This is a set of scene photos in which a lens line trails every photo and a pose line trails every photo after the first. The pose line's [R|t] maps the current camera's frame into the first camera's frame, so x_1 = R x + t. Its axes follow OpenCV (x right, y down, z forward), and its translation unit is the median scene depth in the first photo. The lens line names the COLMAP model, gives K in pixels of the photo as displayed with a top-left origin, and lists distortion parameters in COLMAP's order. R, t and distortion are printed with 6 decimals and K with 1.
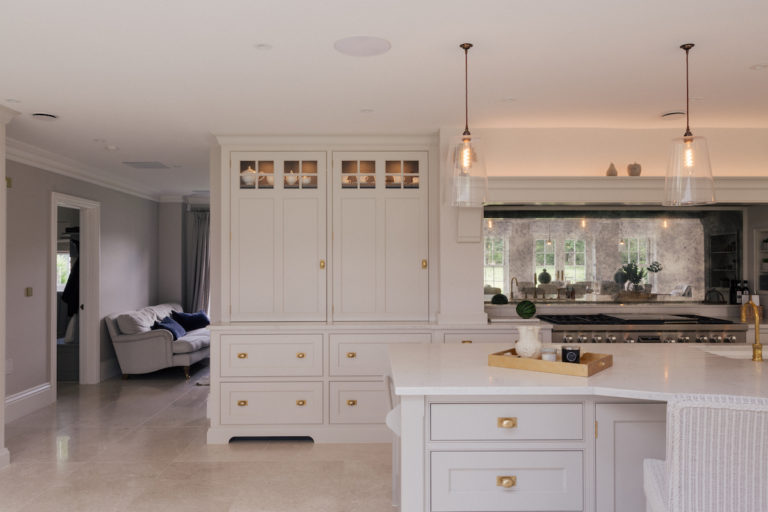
lens RADIAL K [[687.8, 0, 384.0], [0, 687.8, 256.0], [0, 0, 1]] dist [0.053746, -0.003532]
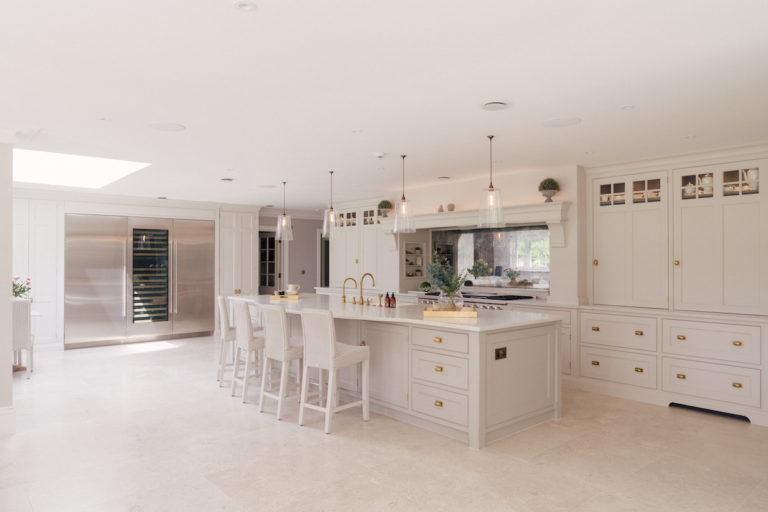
lens RADIAL K [[531.2, 0, 384.0], [0, 531.2, 256.0], [0, 0, 1]] dist [-0.003999, -0.002536]
pose [[0.642095, -0.002899, -0.766620, 0.331898], [0.003958, 0.999992, -0.000466, -0.000662], [0.766615, -0.002735, 0.642101, 0.004023]]
